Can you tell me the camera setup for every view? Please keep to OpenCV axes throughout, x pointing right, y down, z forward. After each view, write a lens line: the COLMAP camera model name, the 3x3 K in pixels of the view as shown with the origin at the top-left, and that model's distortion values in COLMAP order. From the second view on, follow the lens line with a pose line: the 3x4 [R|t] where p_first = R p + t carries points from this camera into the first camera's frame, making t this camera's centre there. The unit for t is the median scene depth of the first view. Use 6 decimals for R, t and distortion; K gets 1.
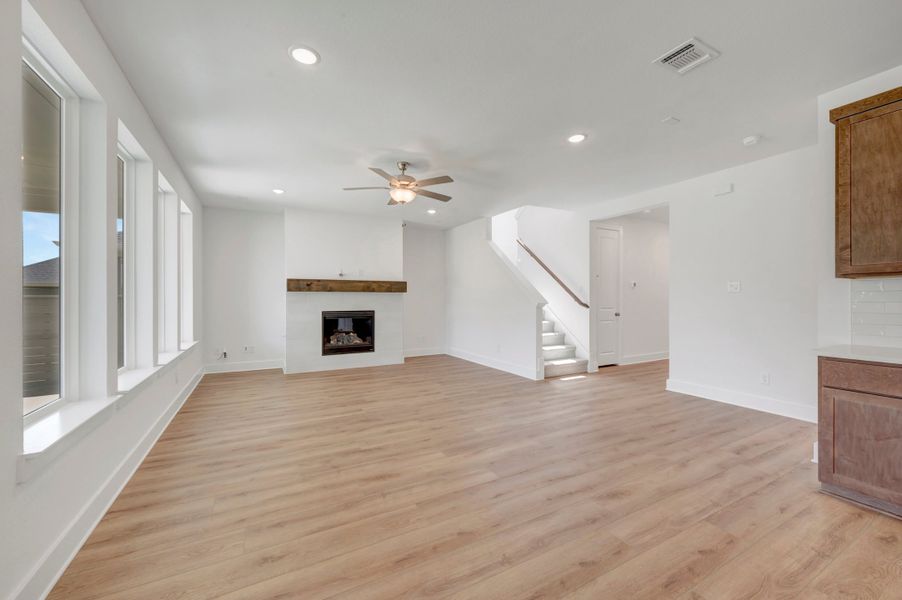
lens RADIAL K [[360.0, 0, 454.8], [0, 360.0, 298.2], [0, 0, 1]] dist [-0.000872, -0.000094]
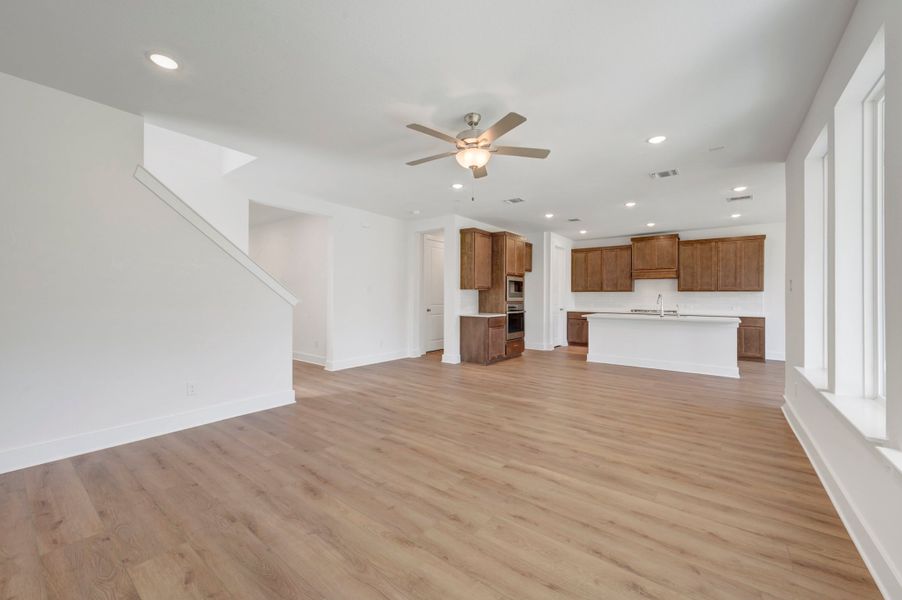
lens RADIAL K [[354.6, 0, 453.9], [0, 354.6, 296.3], [0, 0, 1]] dist [-0.001067, -0.000104]
pose [[-0.406922, 0.001597, 0.913461, -0.563016], [-0.005462, 0.999976, -0.004182, 0.003803], [-0.913447, -0.006691, -0.406904, 0.939359]]
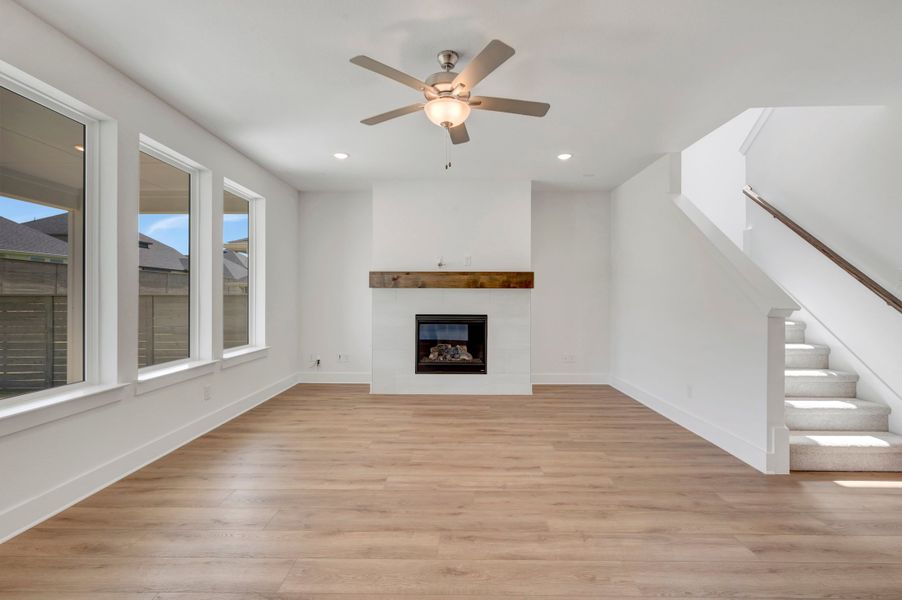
lens RADIAL K [[411.3, 0, 452.8], [0, 411.3, 296.9], [0, 0, 1]] dist [0.000379, 0.000093]
pose [[0.870623, 0.002411, -0.491946, 0.125957], [-0.003772, 0.999991, -0.001776, 0.001496], [0.491937, 0.003402, 0.870624, 0.315786]]
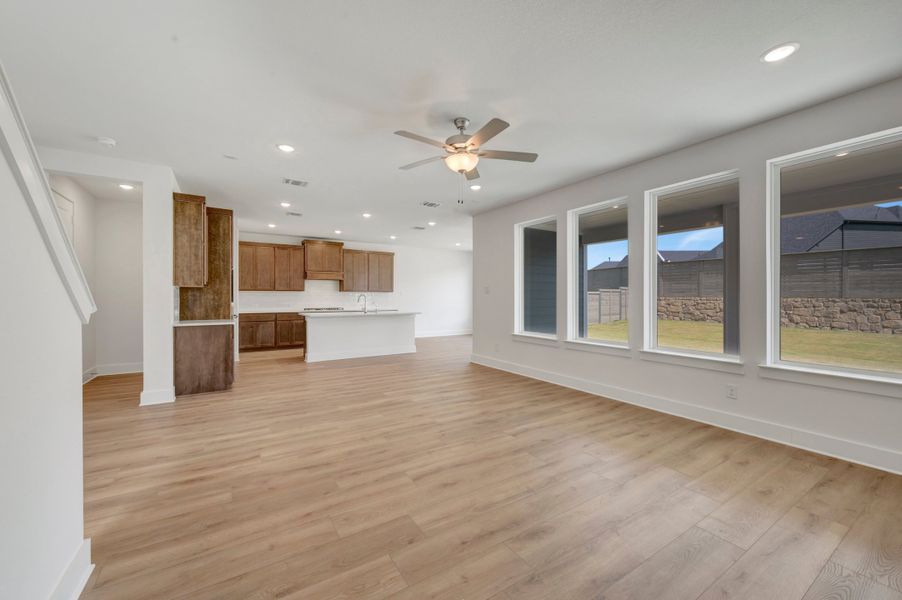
lens RADIAL K [[352.3, 0, 451.0], [0, 352.3, 300.0], [0, 0, 1]] dist [-0.003504, -0.000247]
pose [[-0.998012, 0.001228, -0.063007, -0.051420], [0.000779, 0.999974, 0.007144, 0.002273], [0.063014, 0.007081, -0.997988, 1.231620]]
